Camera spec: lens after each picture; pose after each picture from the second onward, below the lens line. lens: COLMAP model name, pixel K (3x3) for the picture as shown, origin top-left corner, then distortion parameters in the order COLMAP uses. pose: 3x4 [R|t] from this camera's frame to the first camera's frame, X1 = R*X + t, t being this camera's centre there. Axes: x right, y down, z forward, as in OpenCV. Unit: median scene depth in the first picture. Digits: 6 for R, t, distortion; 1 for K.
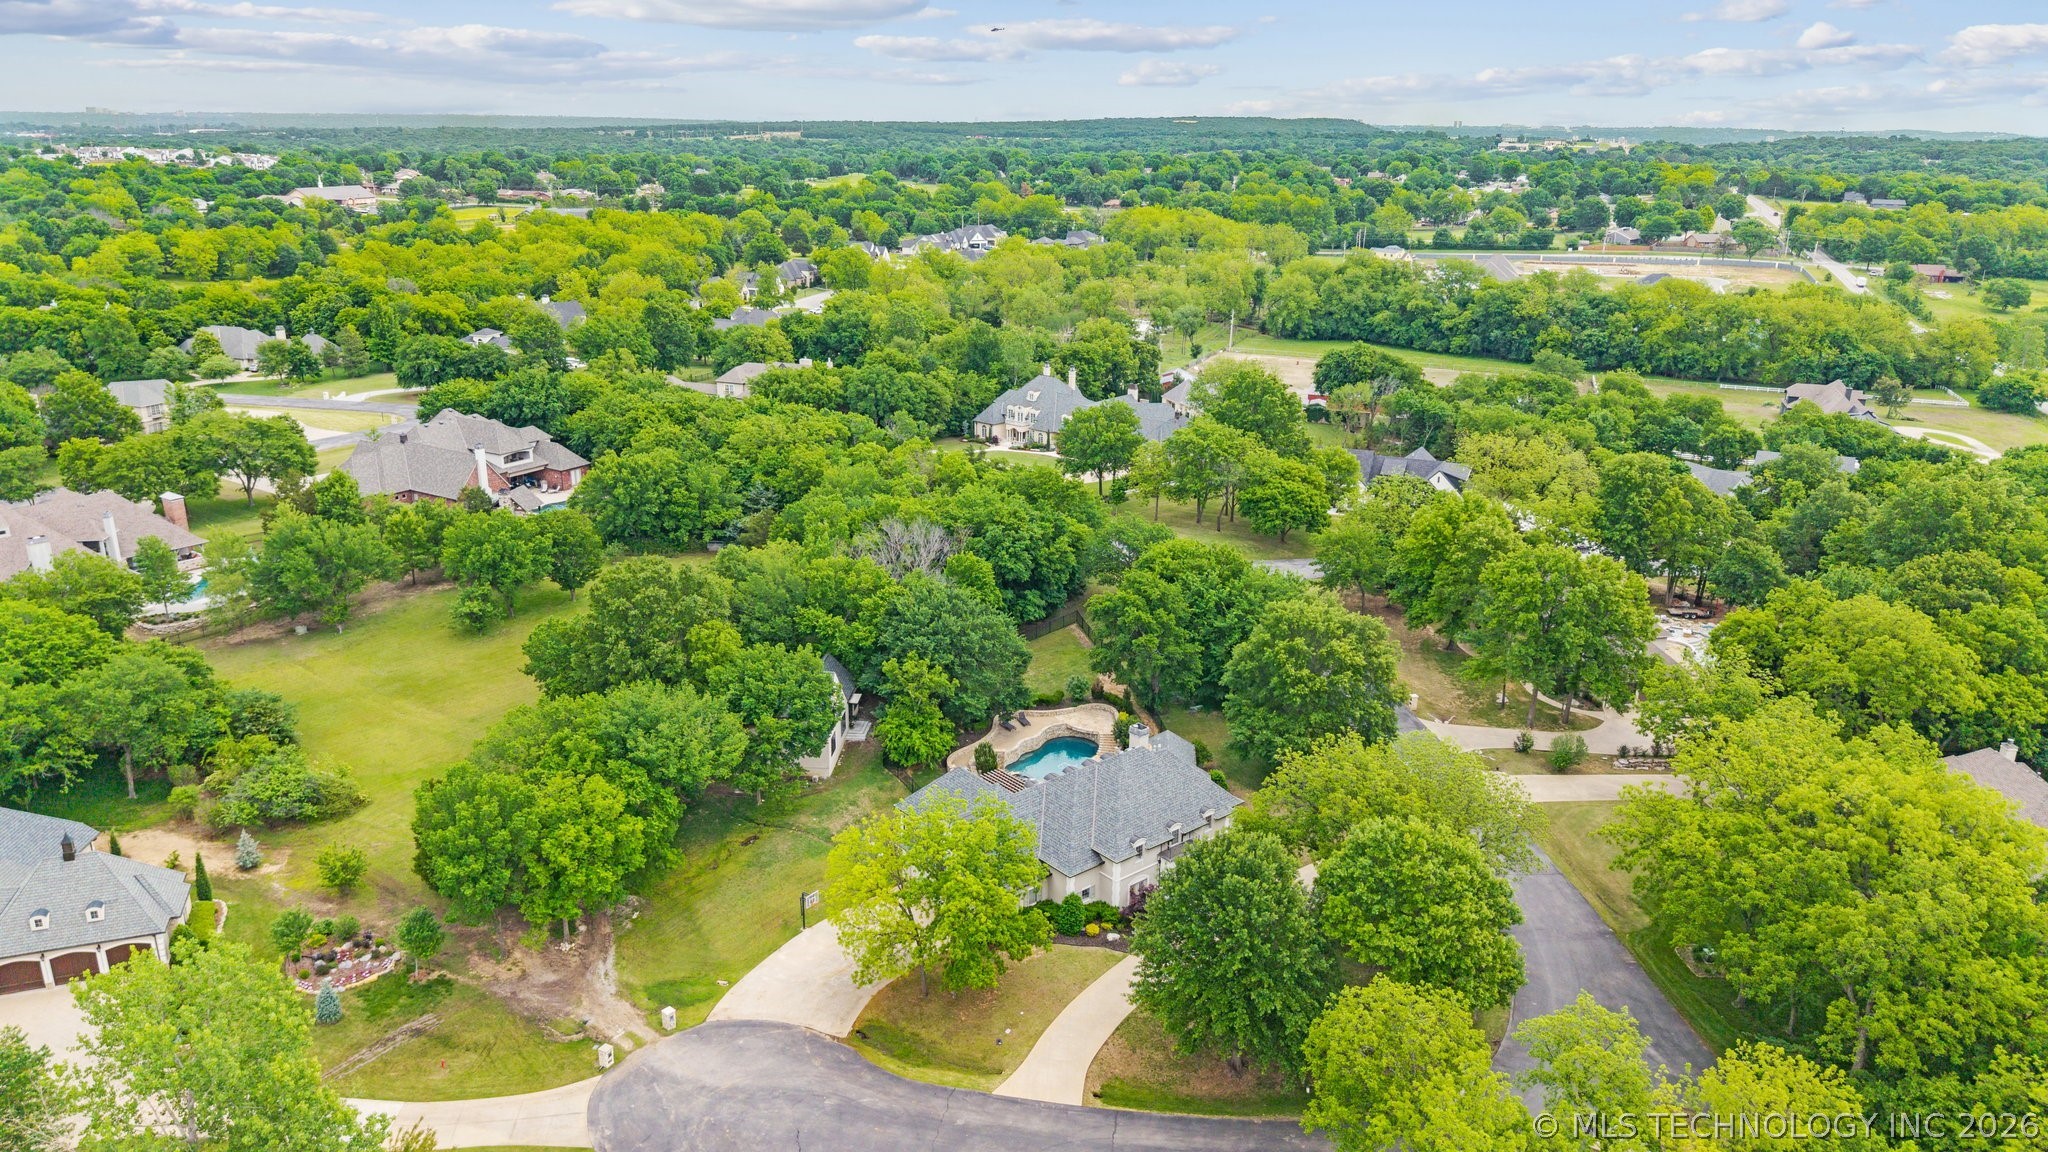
lens RADIAL K [[1375.7, 0, 1017.4], [0, 1375.7, 545.5], [0, 0, 1]] dist [0.010281, -0.016252]
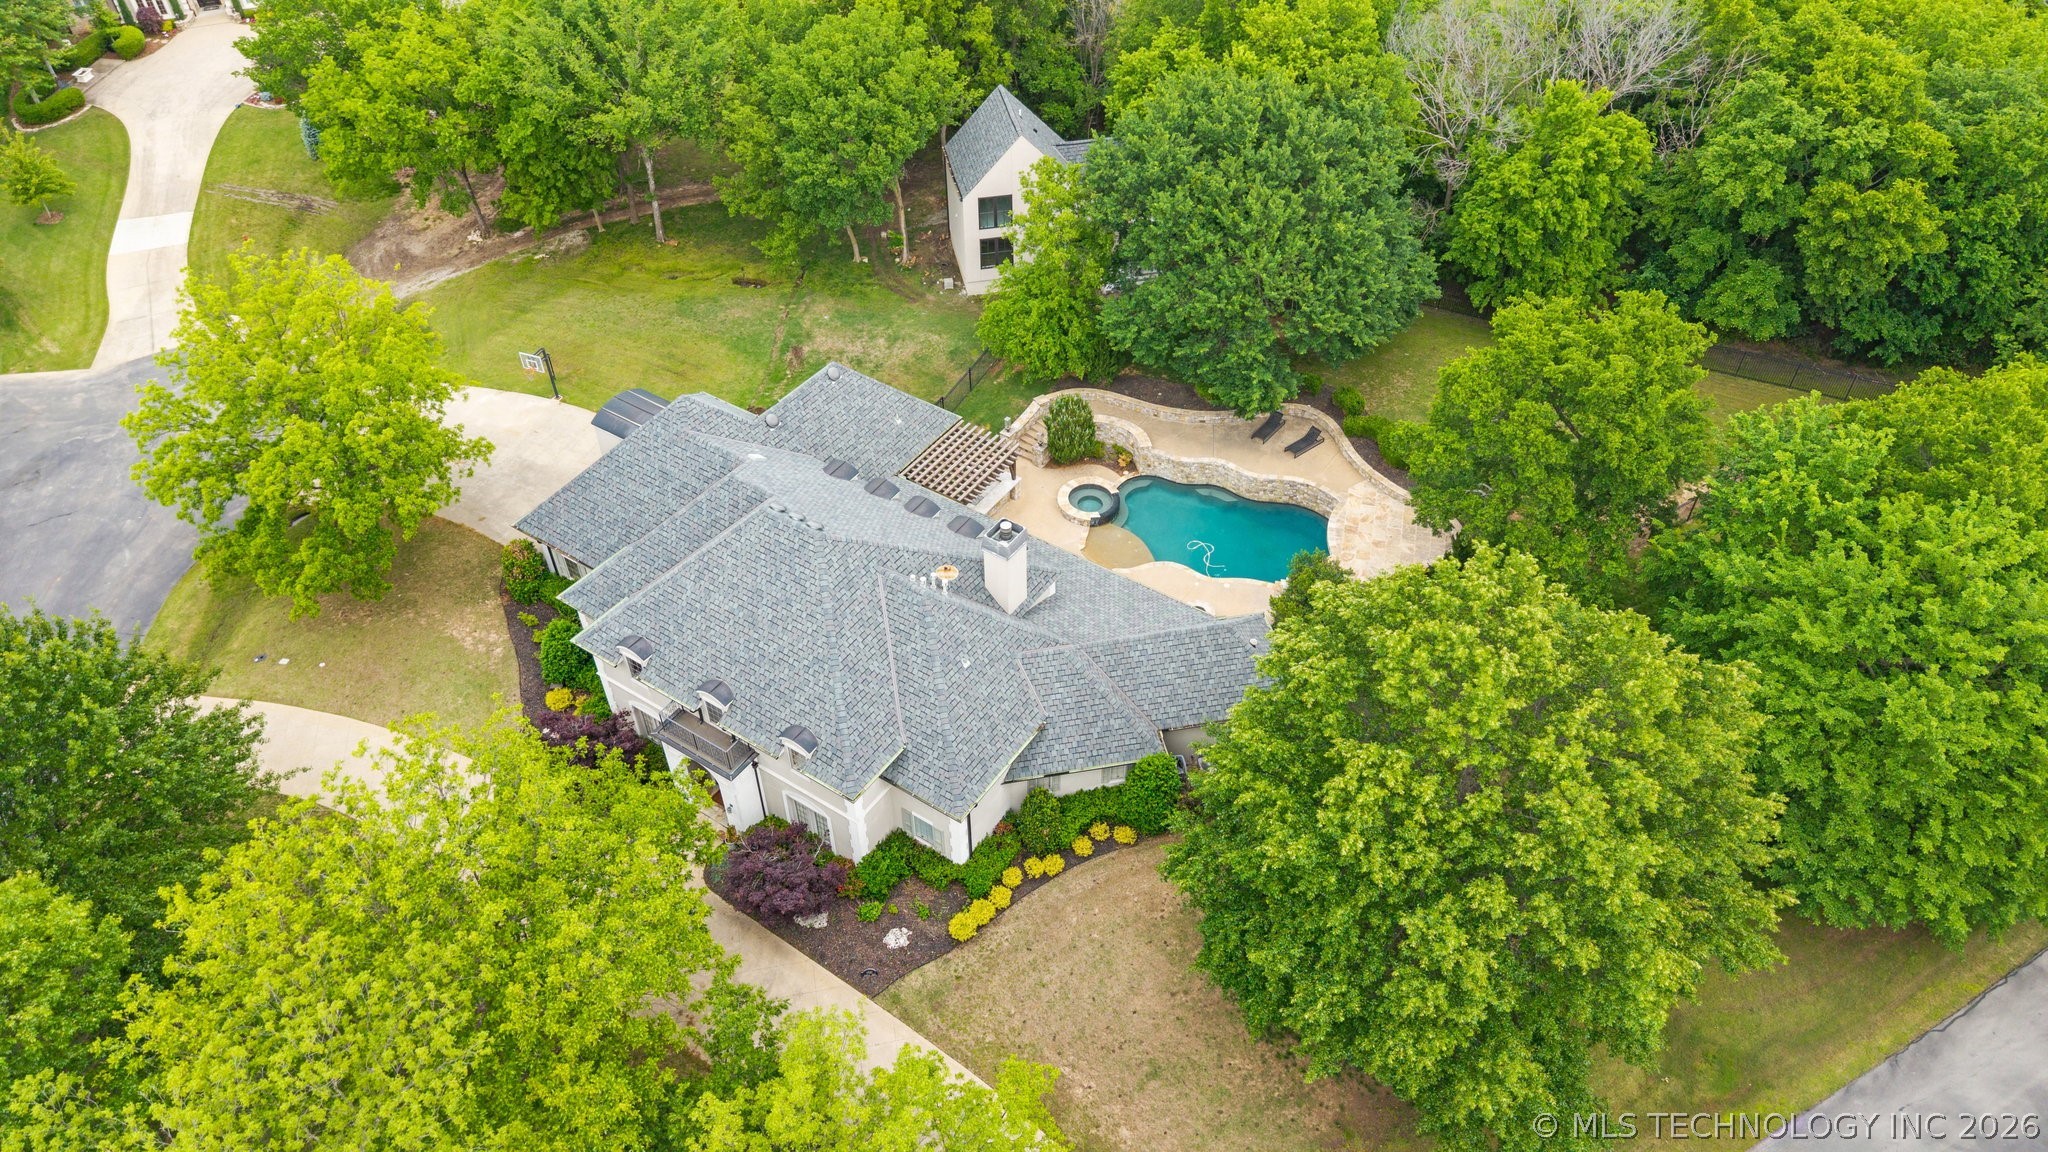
lens RADIAL K [[1375.7, 0, 1028.5], [0, 1375.7, 571.7], [0, 0, 1]] dist [0.010281, -0.016252]
pose [[0.292465, 0.647864, -0.703375, 0.391058], [-0.283253, 0.761218, 0.583365, -0.104065], [0.913363, 0.028619, 0.406139, 0.818829]]
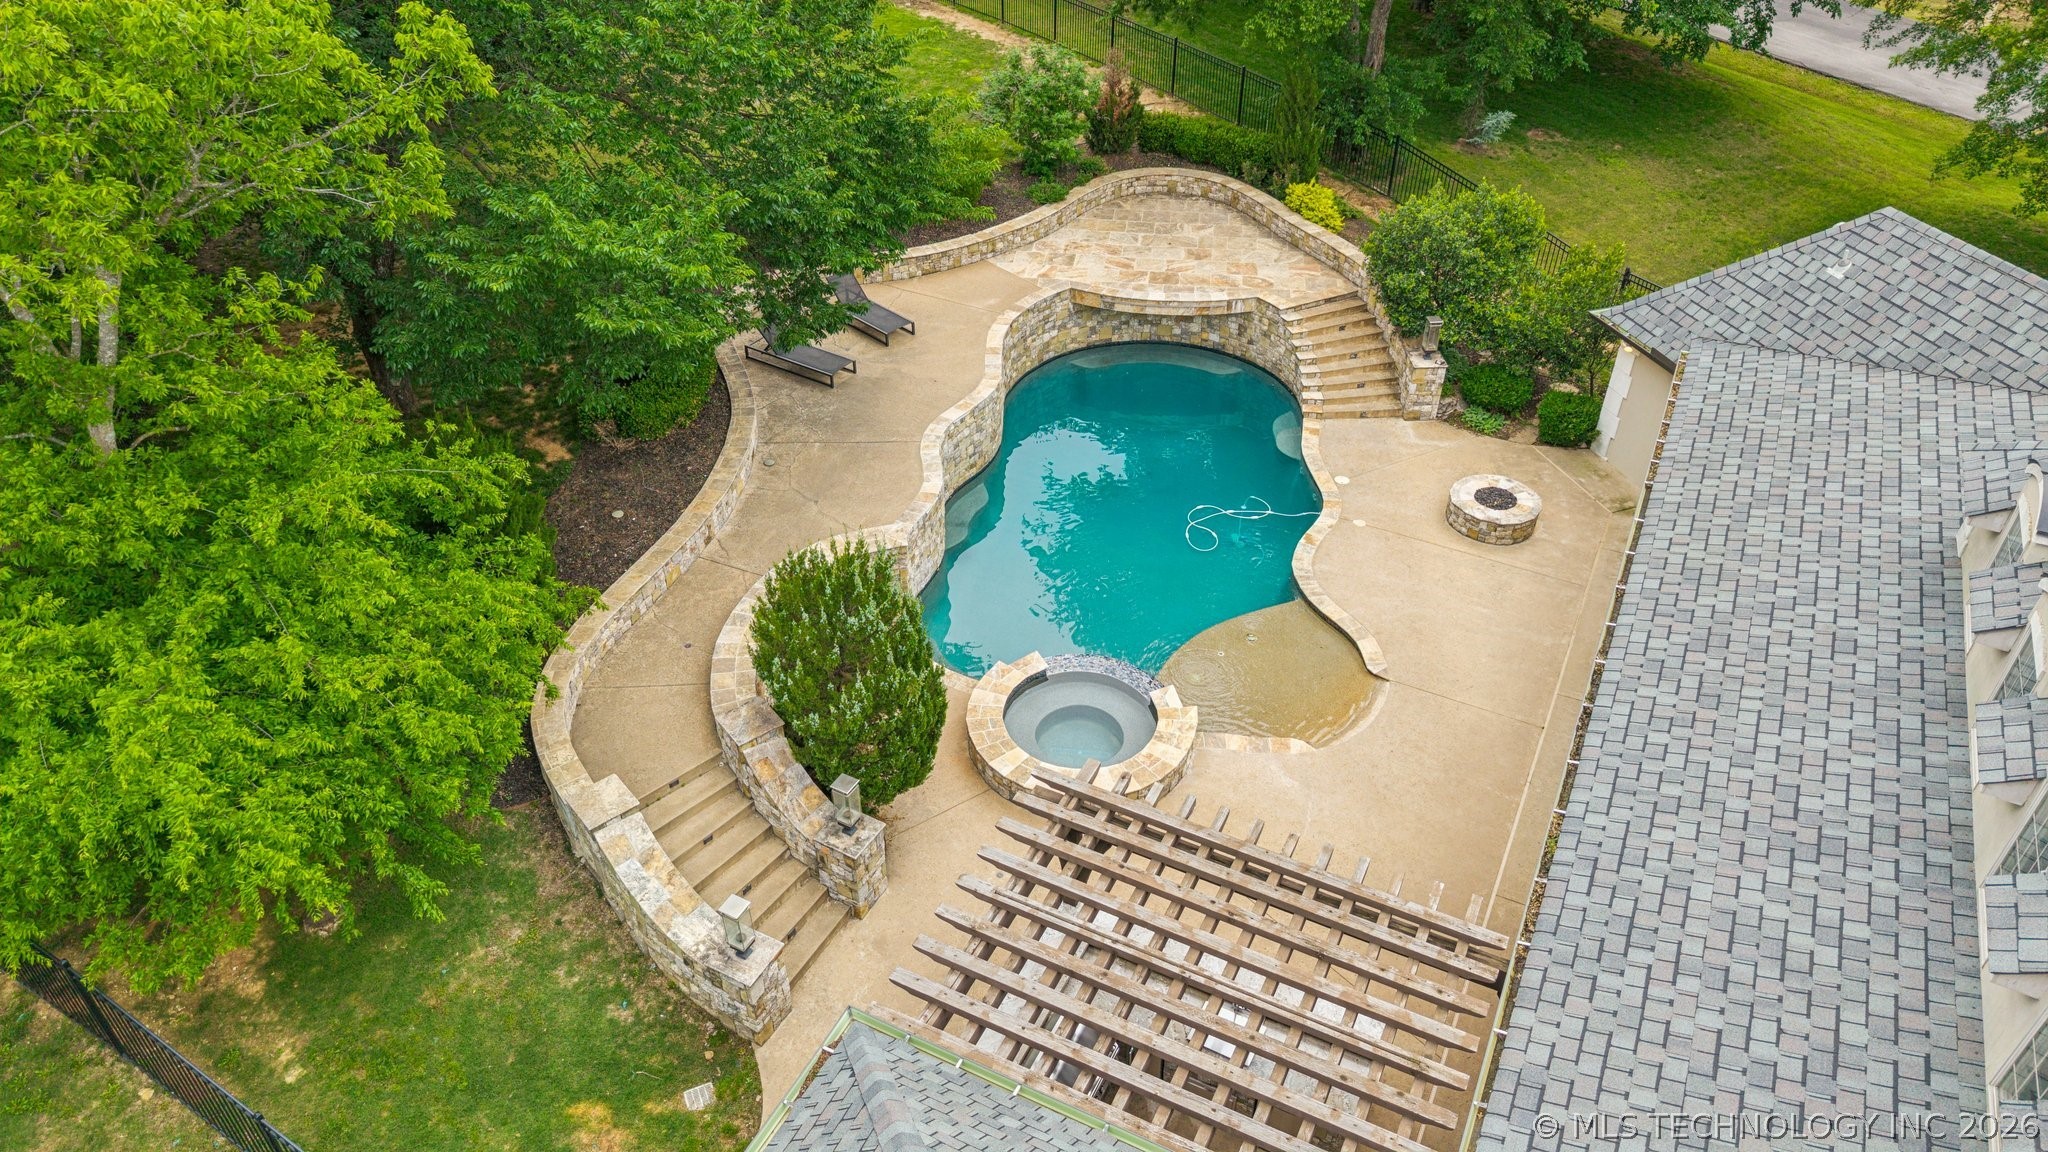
lens RADIAL K [[1375.7, 0, 1003.8], [0, 1375.7, 568.6], [0, 0, 1]] dist [0.010281, -0.016252]
pose [[0.922564, -0.245160, 0.297946, -0.047697], [0.128092, 0.923001, 0.362853, 0.107295], [-0.363961, -0.296591, 0.882930, 0.931202]]
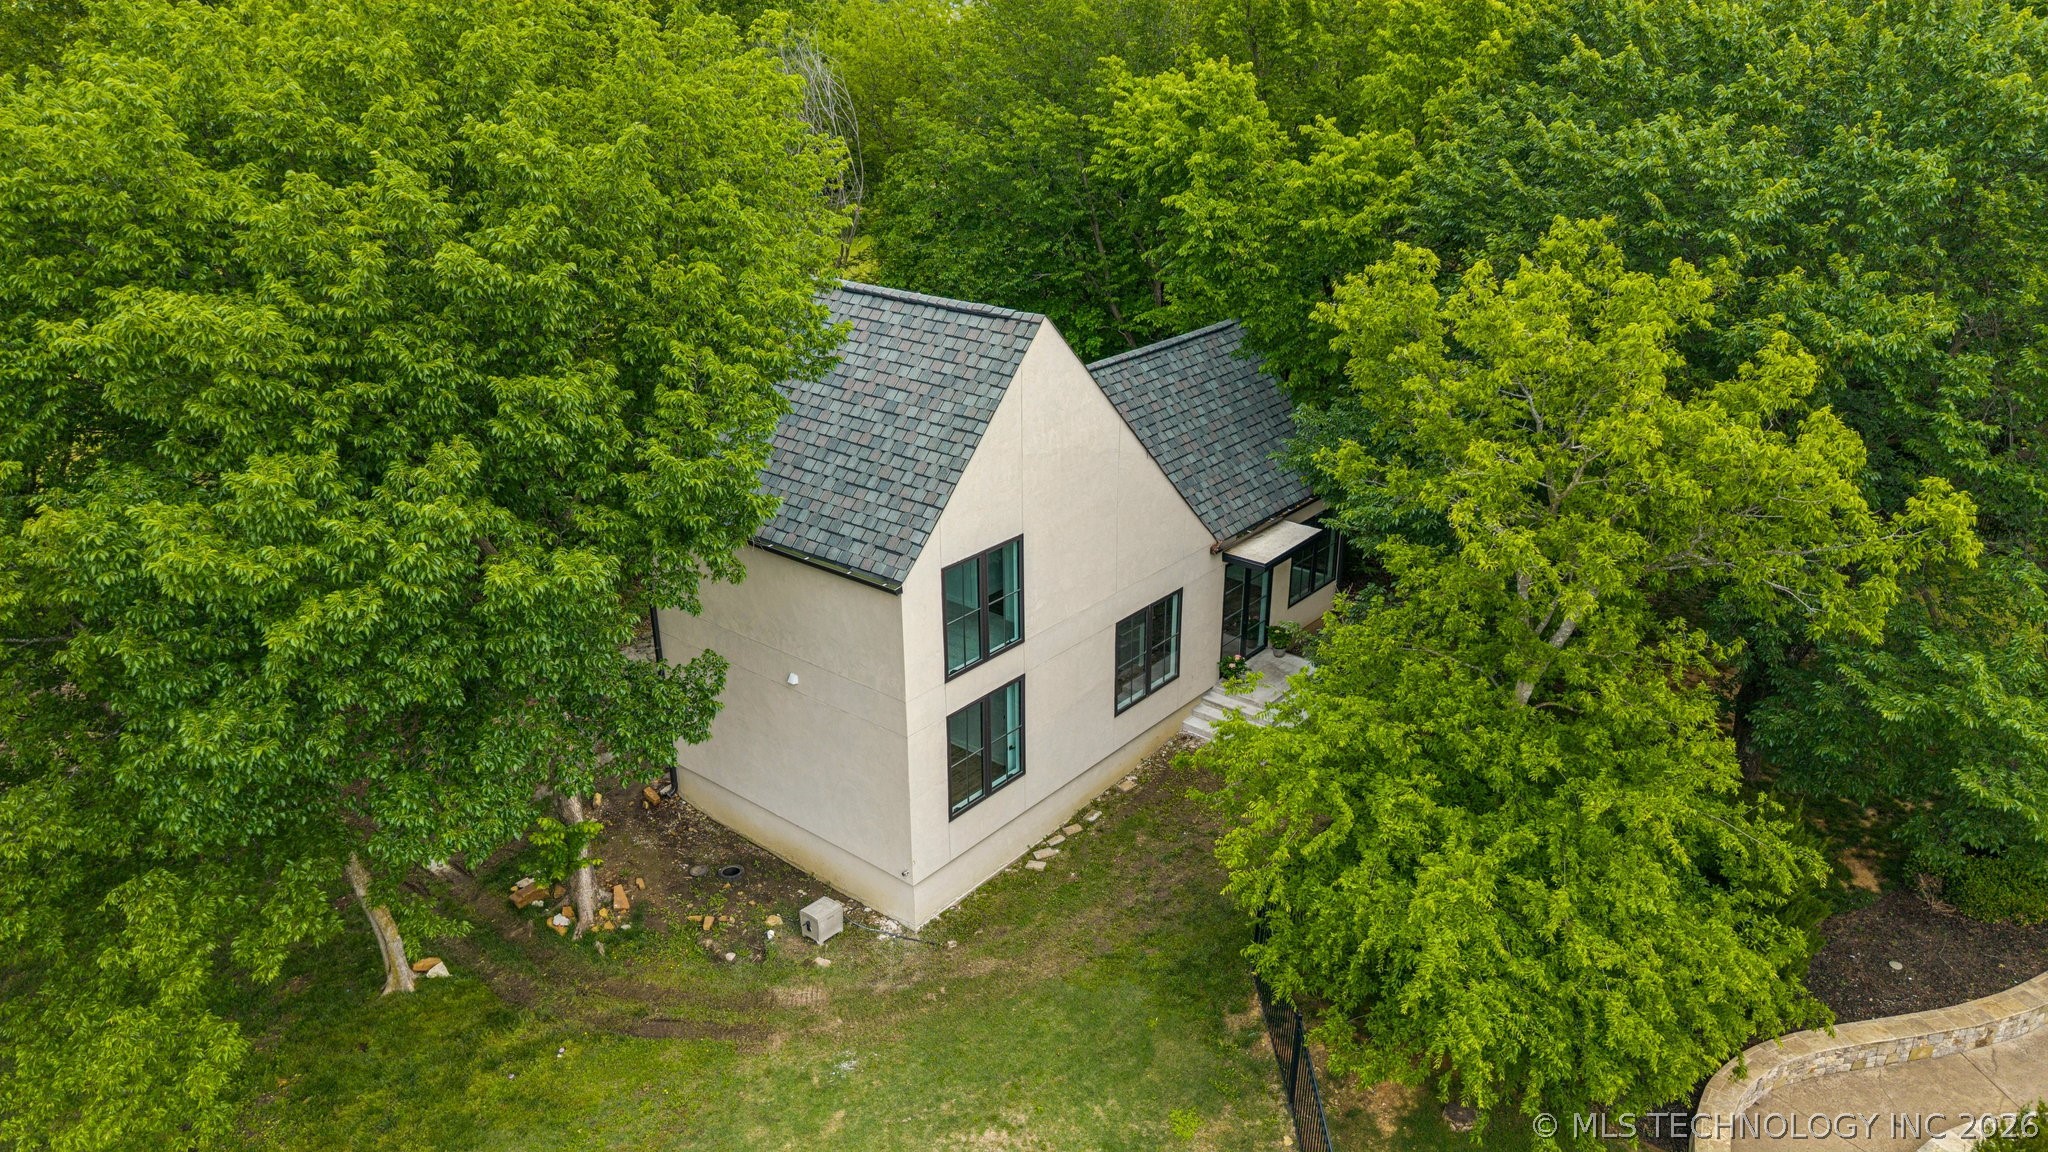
lens RADIAL K [[1375.7, 0, 1026.2], [0, 1375.7, 591.7], [0, 0, 1]] dist [0.010281, -0.016252]
pose [[0.821657, 0.211722, -0.529201, -0.047144], [-0.153056, 0.976308, 0.152960, 0.103861], [0.549048, -0.044683, 0.834596, 0.908714]]
